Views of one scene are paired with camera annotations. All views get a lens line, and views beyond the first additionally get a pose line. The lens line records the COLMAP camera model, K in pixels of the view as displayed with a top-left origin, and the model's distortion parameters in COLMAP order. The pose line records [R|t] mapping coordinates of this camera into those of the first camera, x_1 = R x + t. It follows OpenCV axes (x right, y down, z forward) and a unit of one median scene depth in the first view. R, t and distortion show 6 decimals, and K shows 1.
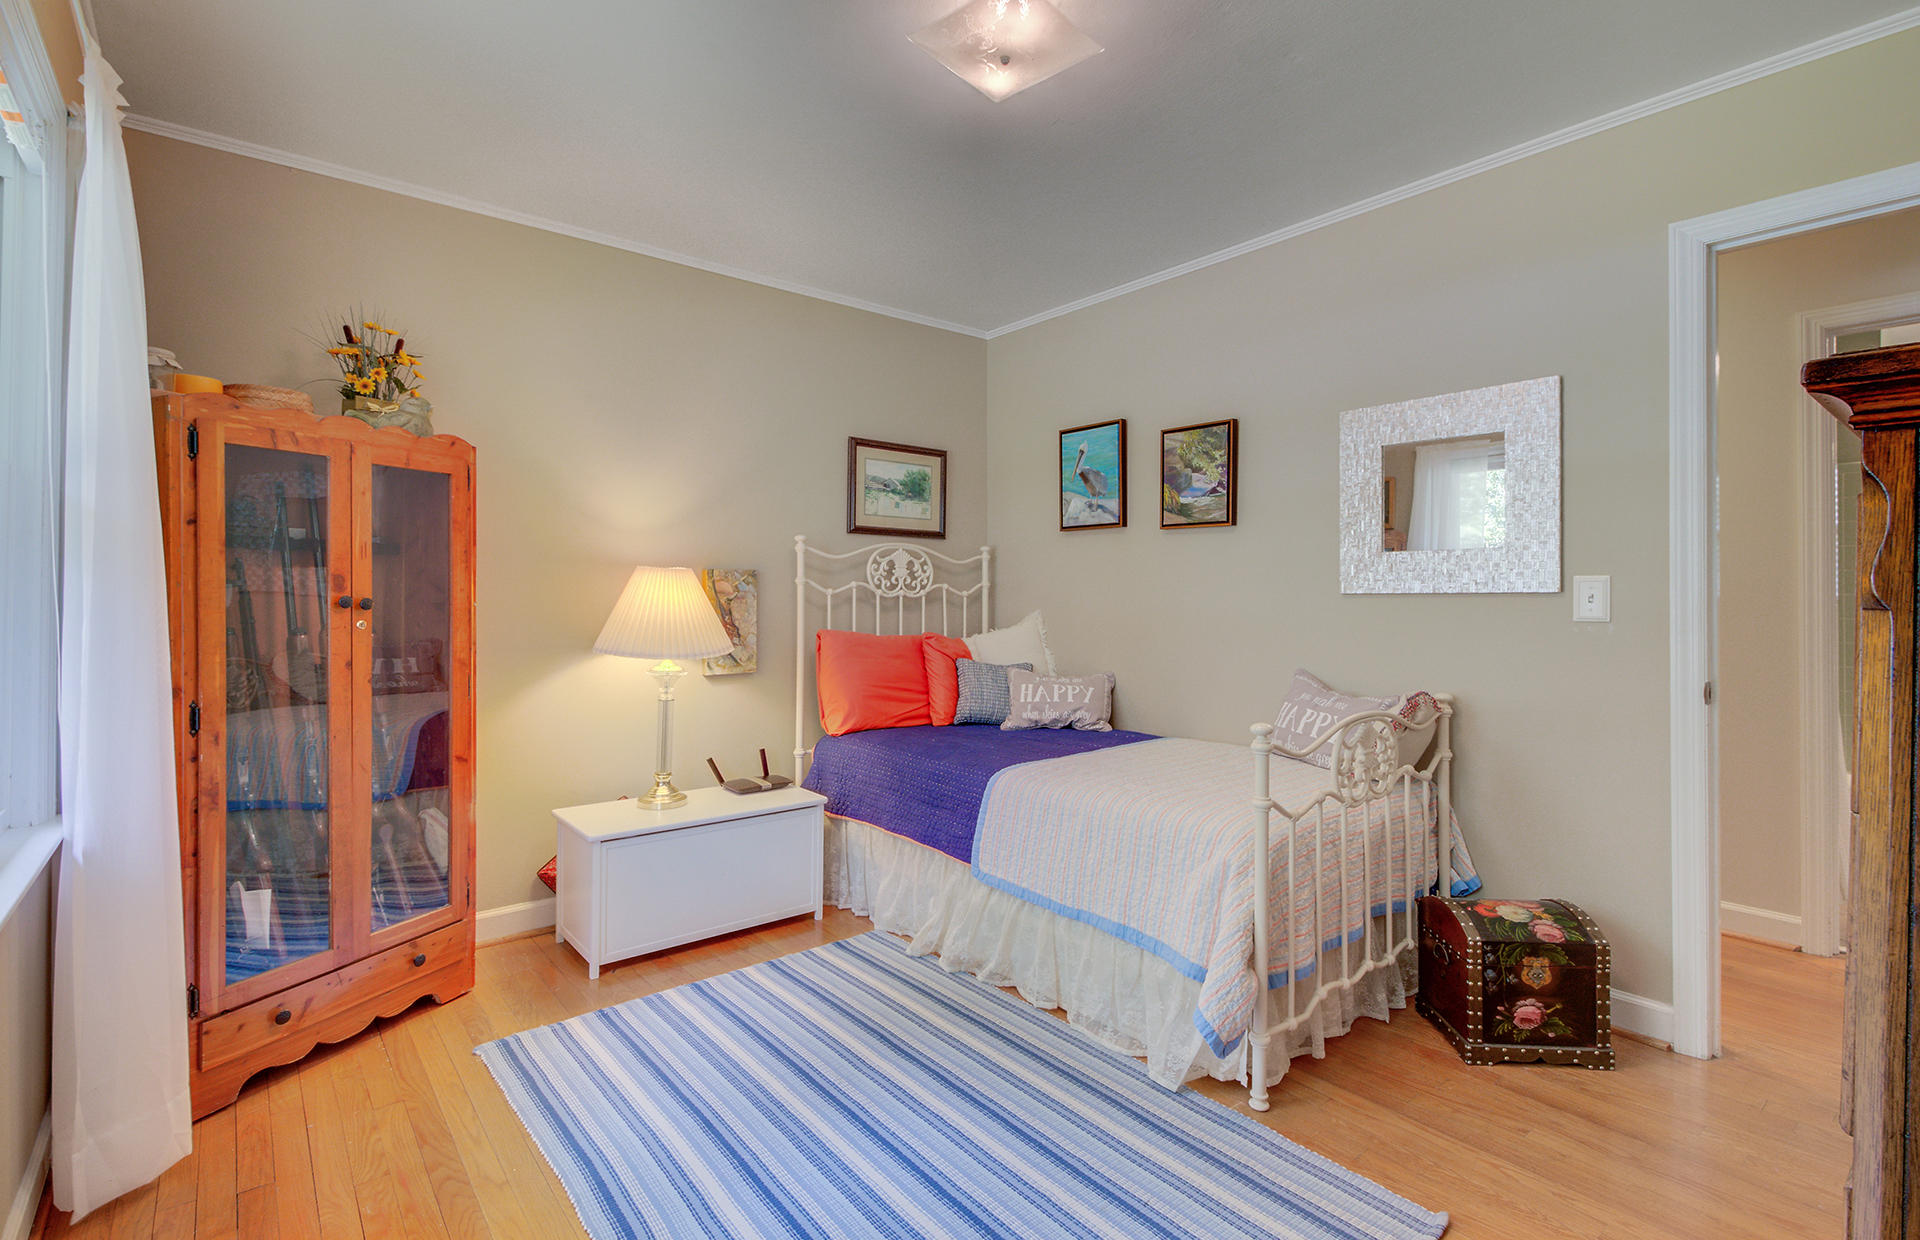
lens RADIAL K [[876.6, 0, 960.0], [0, 876.6, 620.0], [0, 0, 1]] dist [0.000697, -0.000115]
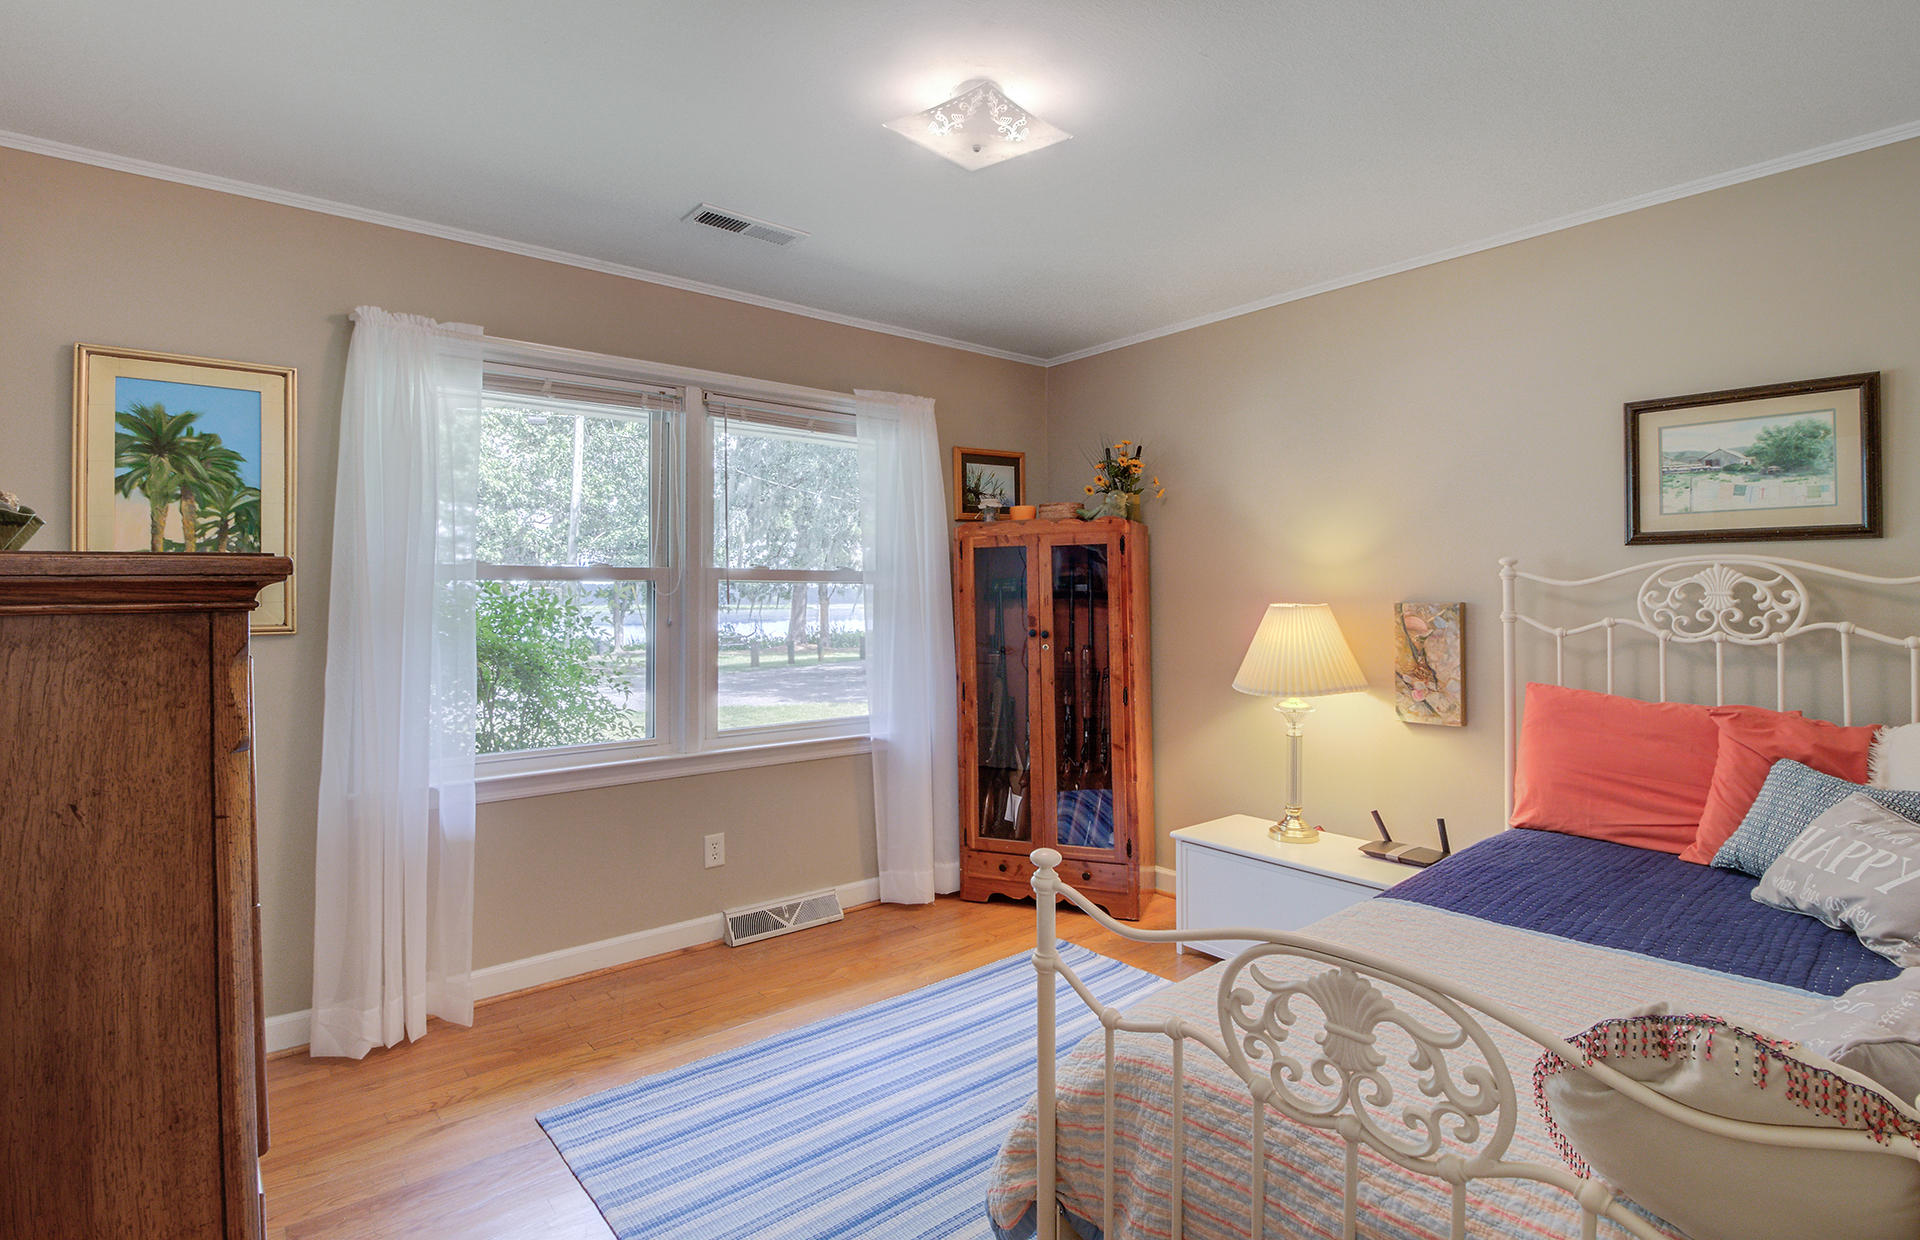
lens RADIAL K [[927.4, 0, 960.0], [0, 927.4, 620.0], [0, 0, 1]] dist [-0.026475, -0.000123]
pose [[-0.000747, 0.021597, -0.999766, 0.580363], [-0.024378, 0.999469, 0.021609, -0.044307], [0.999703, 0.024388, -0.000220, 0.486503]]
